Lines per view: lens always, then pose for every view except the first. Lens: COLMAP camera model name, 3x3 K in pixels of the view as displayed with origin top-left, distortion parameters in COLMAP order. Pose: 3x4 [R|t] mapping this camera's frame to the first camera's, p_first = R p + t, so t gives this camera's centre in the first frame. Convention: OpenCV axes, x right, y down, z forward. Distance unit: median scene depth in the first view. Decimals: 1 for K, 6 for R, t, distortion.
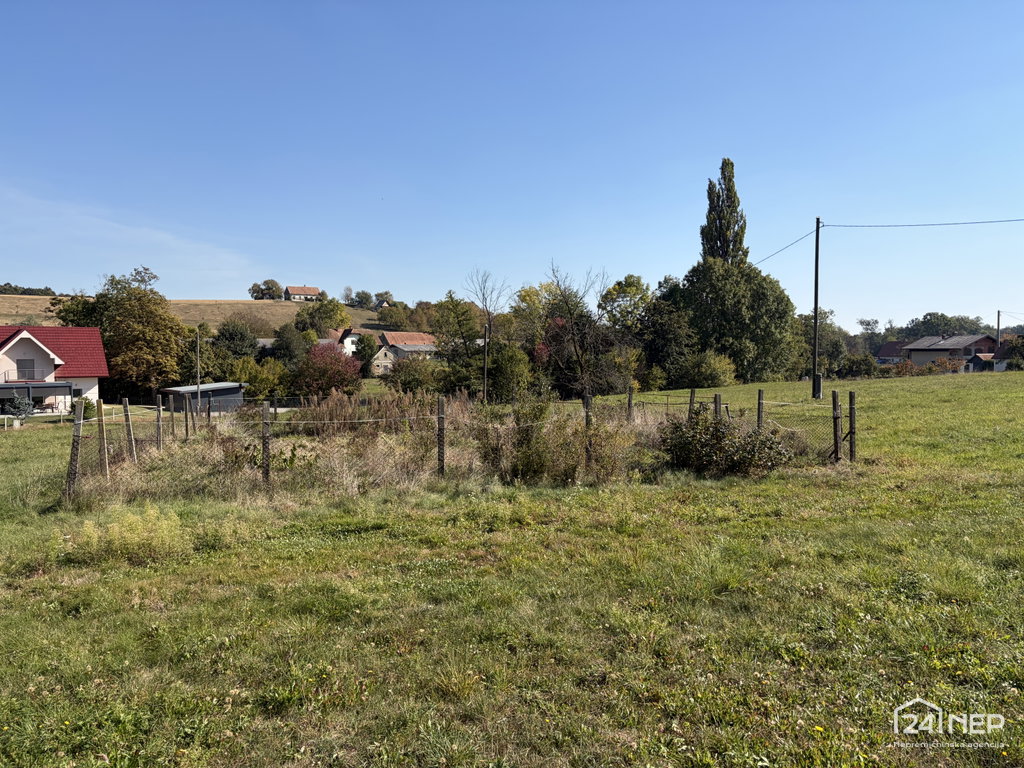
lens RADIAL K [[773.1, 0, 513.3], [0, 773.1, 389.5], [0, 0, 1]] dist [0.046000, -0.042014]
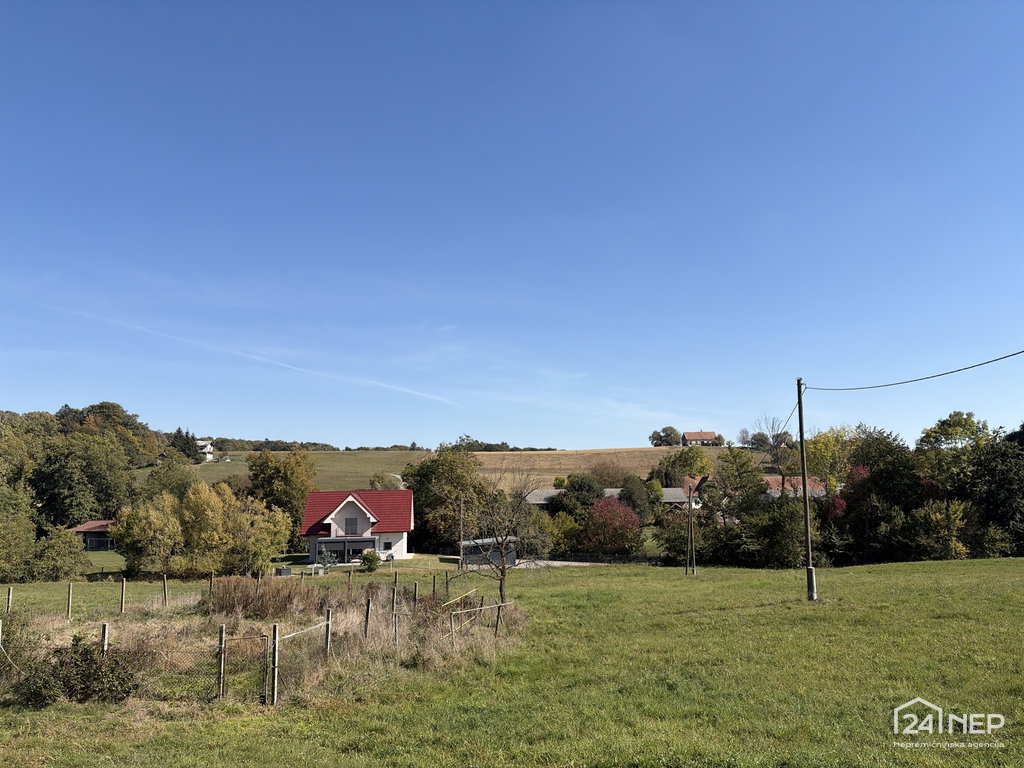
lens RADIAL K [[773.1, 0, 512.2], [0, 773.1, 390.5], [0, 0, 1]] dist [0.046000, -0.042014]
pose [[0.848008, -0.081299, -0.523710, 0.131632], [-0.012875, 0.984712, -0.173711, -0.013468], [0.529827, 0.154051, 0.833998, 0.031446]]
